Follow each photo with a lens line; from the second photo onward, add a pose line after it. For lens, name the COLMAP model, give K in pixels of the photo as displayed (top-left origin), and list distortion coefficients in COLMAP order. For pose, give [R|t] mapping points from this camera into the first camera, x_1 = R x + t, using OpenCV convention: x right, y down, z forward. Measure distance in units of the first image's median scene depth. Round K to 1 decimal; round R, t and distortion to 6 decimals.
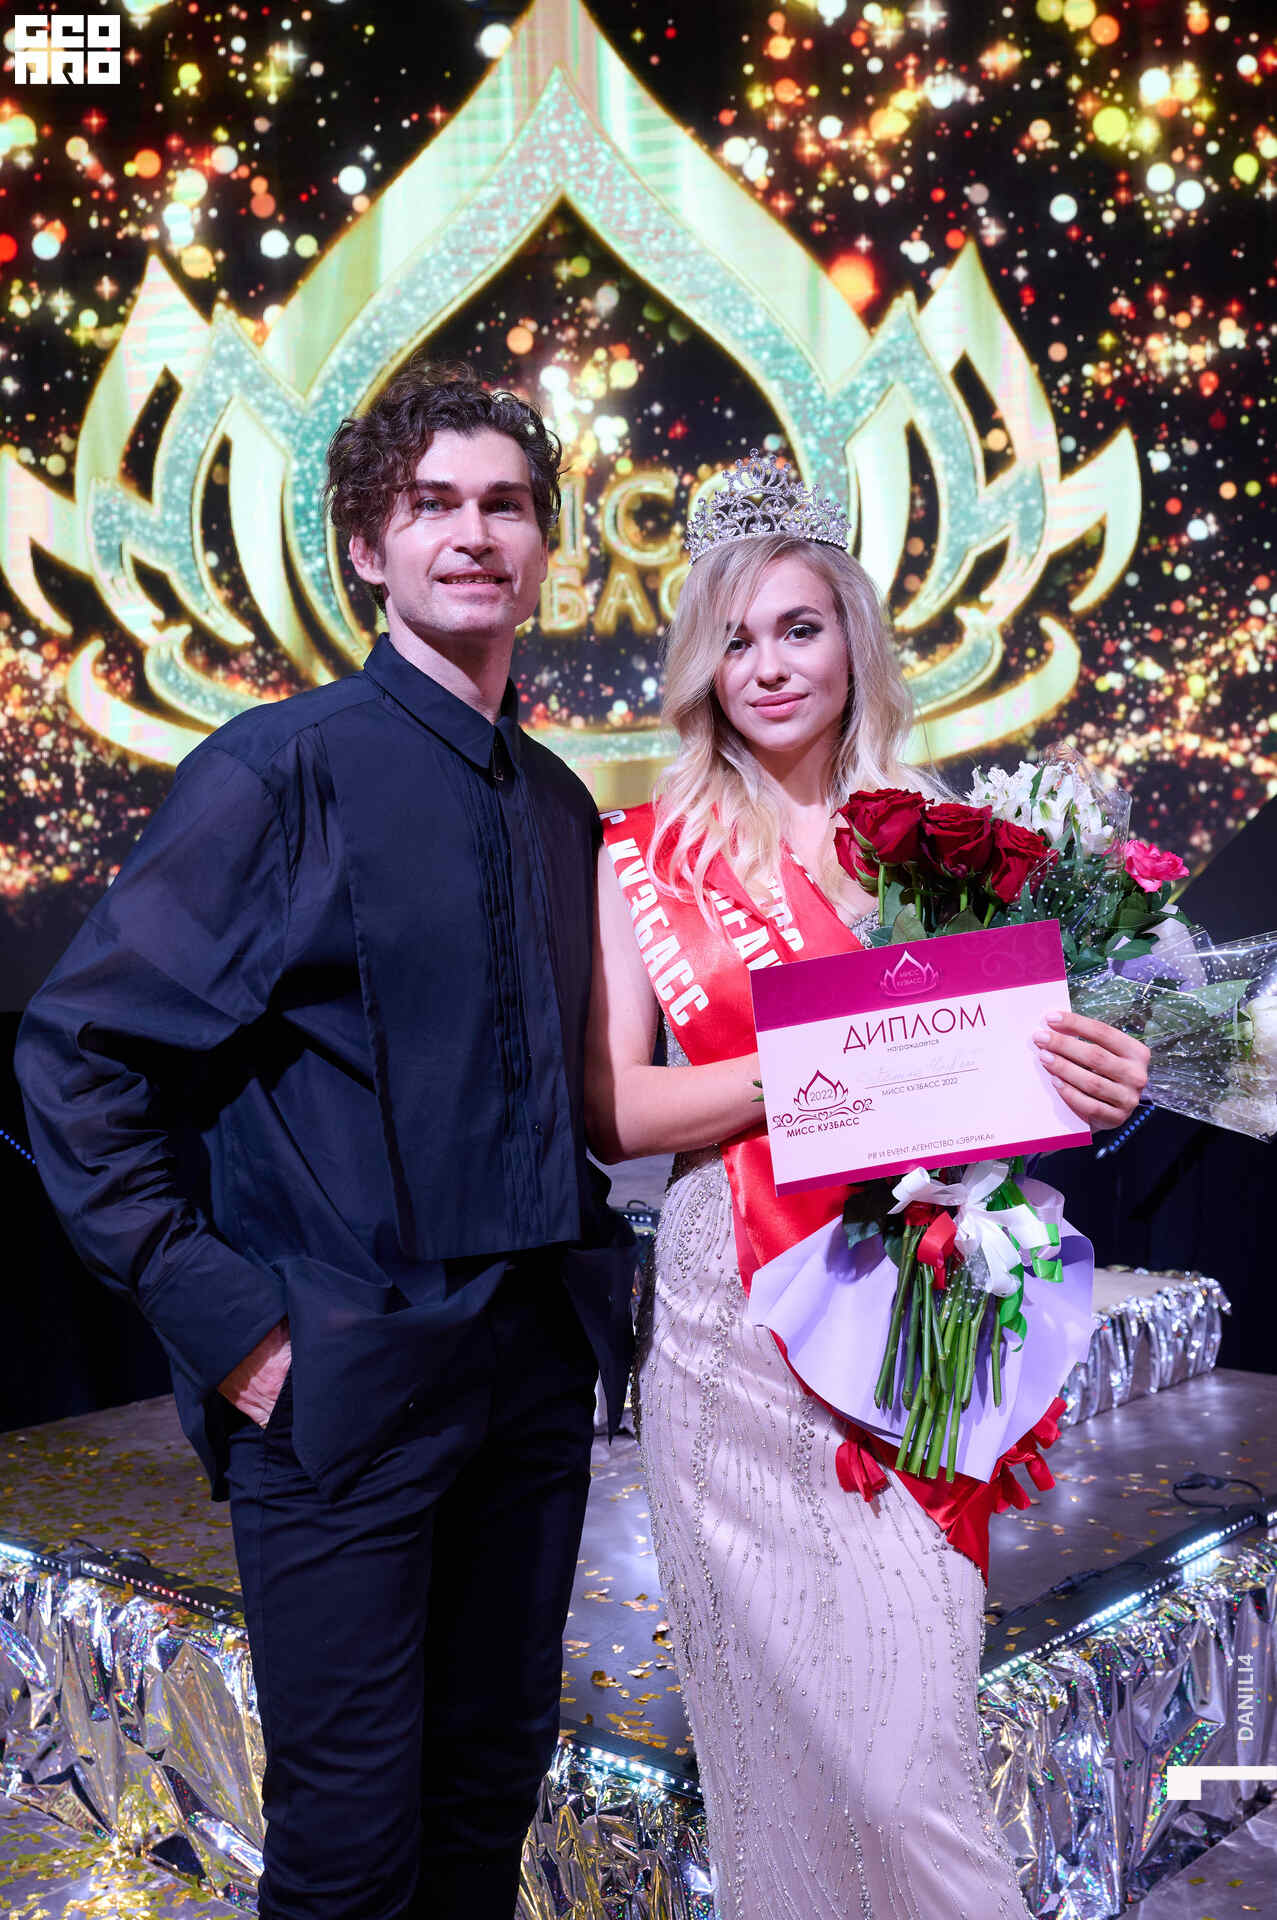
lens RADIAL K [[2003.3, 0, 639.8], [0, 2003.3, 965.3], [0, 0, 1]] dist [-0.012965, 0.027919]
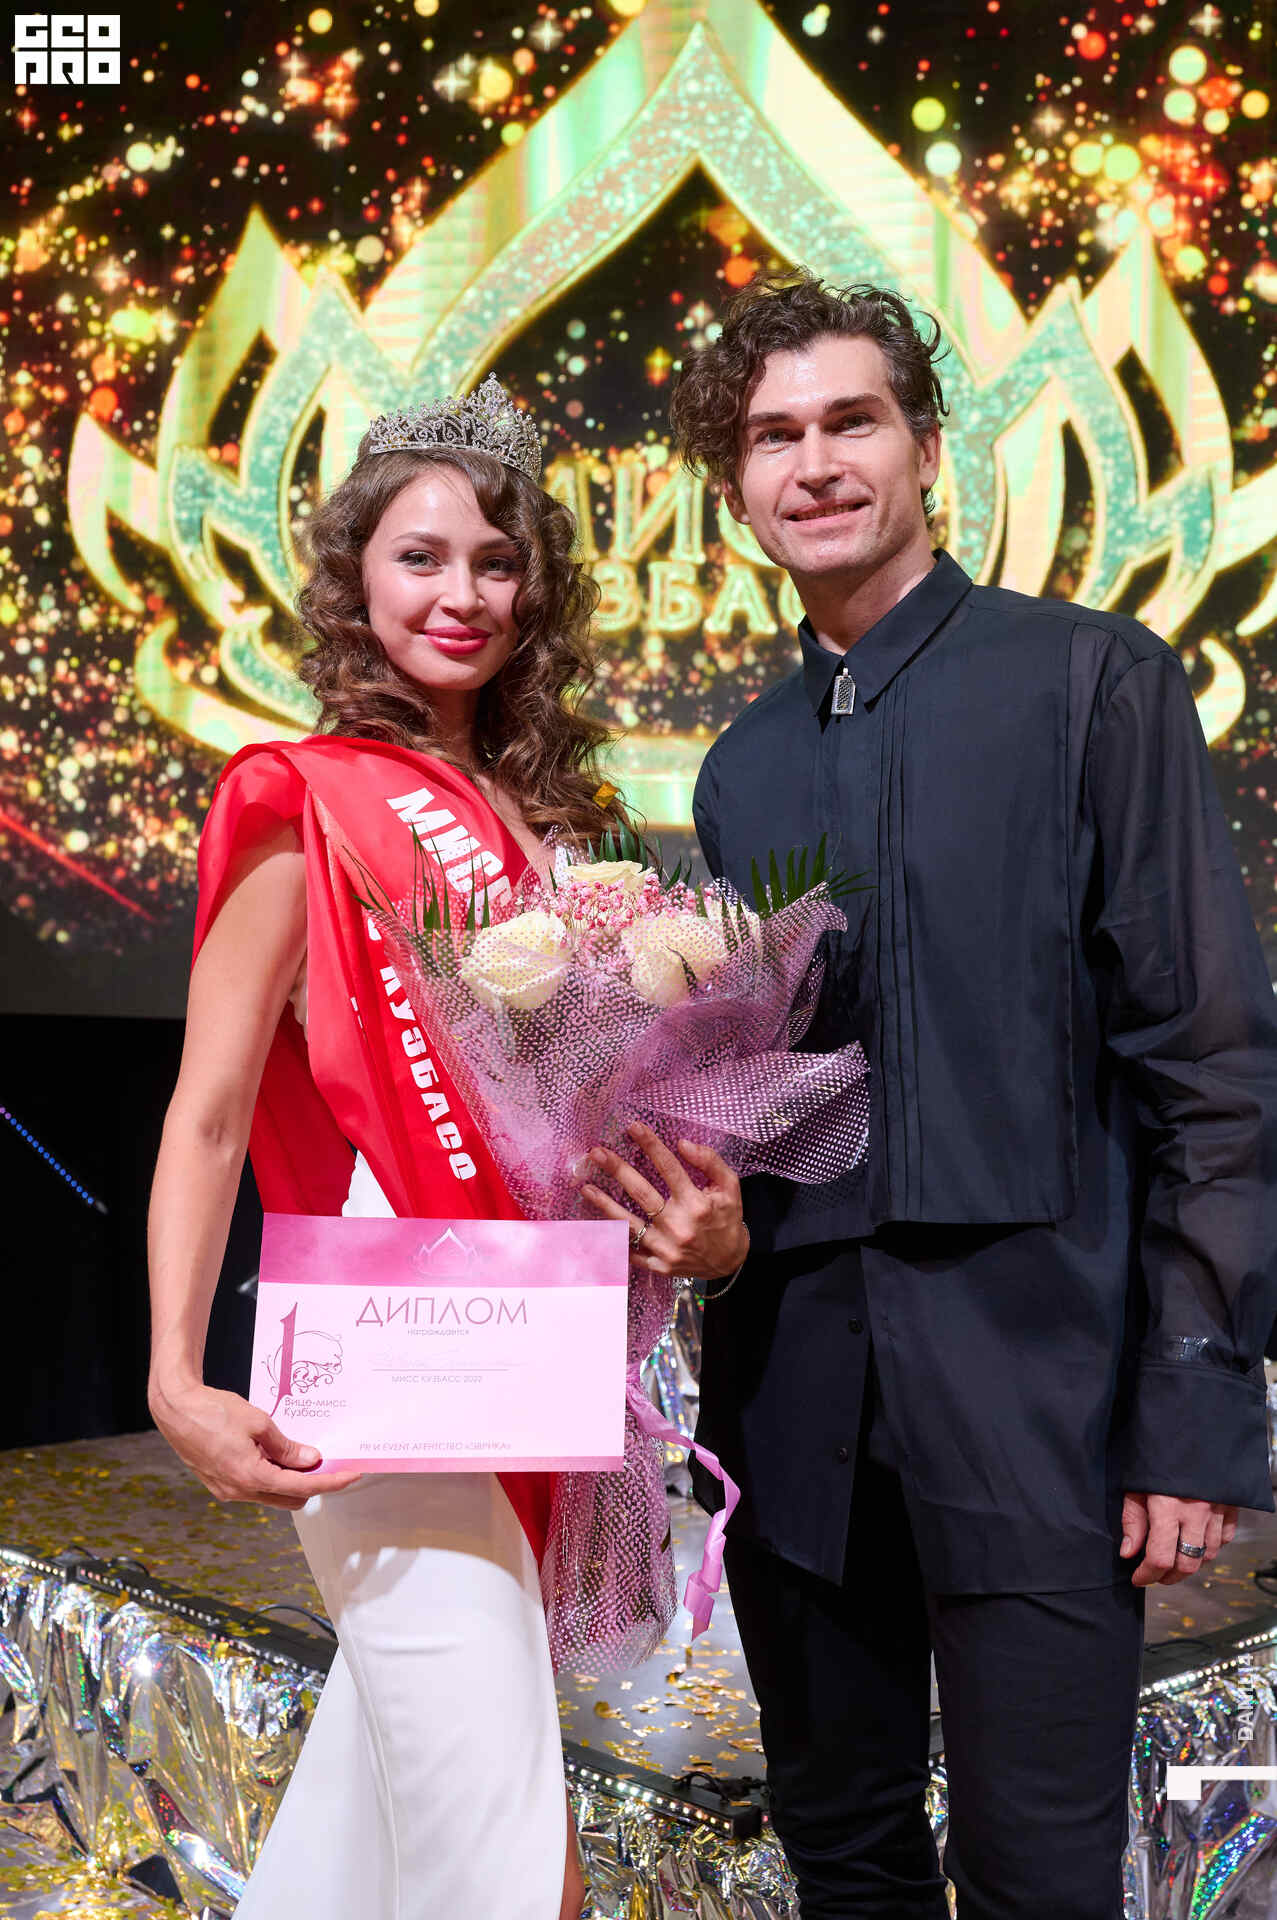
lens RADIAL K [[2316.1, 0, 636.7], [0, 2316.1, 964.8], [0, 0, 1]] dist [0.003399, -0.002178]
pose [[0.996245, 0.054096, -0.067600, 0.042243], [-0.056461, 0.997840, -0.033575, 0.035431], [0.065638, 0.037265, 0.997147, -0.084037]]
